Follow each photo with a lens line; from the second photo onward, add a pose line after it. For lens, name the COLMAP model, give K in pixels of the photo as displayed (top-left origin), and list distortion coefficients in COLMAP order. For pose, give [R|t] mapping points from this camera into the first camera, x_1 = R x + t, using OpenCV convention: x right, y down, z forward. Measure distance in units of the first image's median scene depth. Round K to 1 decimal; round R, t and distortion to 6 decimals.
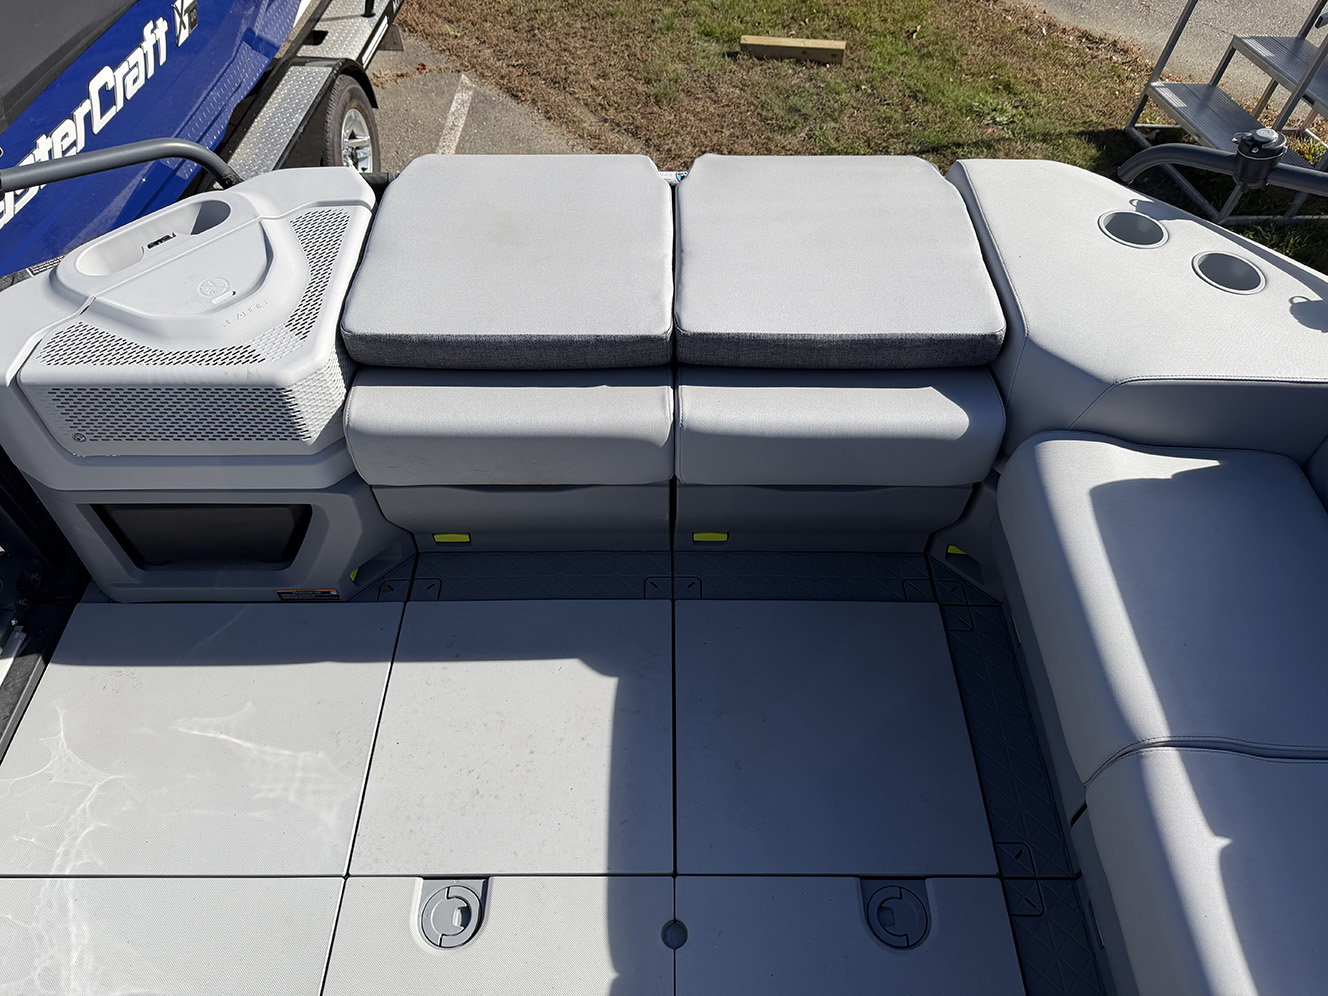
lens RADIAL K [[940.8, 0, 664.4], [0, 940.8, 506.7], [0, 0, 1]] dist [0.052202, -0.072509]
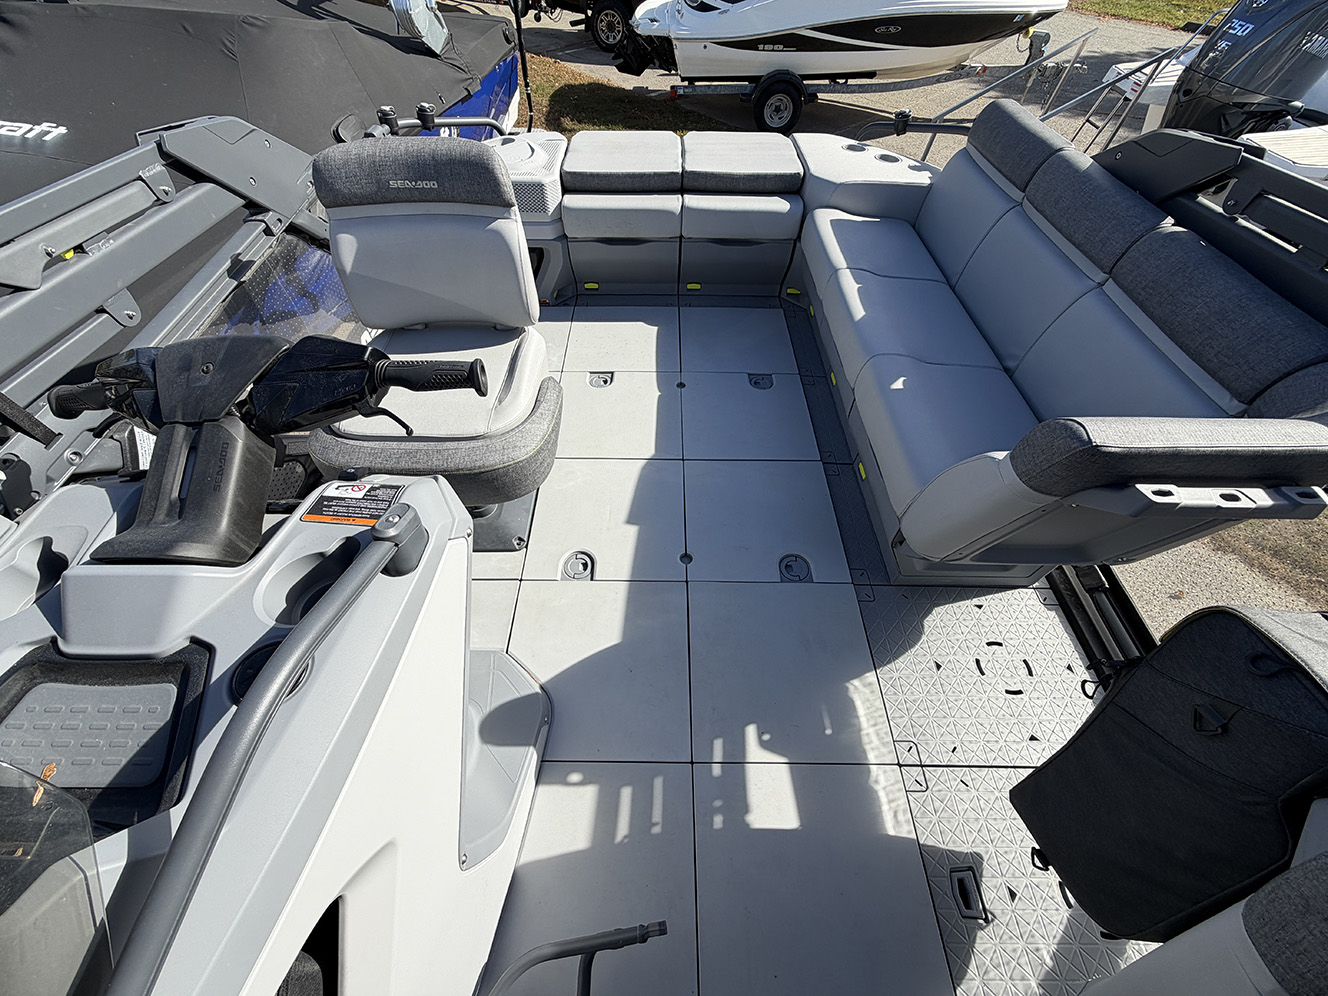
lens RADIAL K [[537.7, 0, 657.6], [0, 537.7, 503.4], [0, 0, 1]] dist [0.000930, -0.000002]
pose [[0.999939, 0.008017, -0.007535, -0.041670], [-0.007981, 0.999957, 0.004714, 0.762162], [0.007573, -0.004654, 0.999960, -0.559203]]
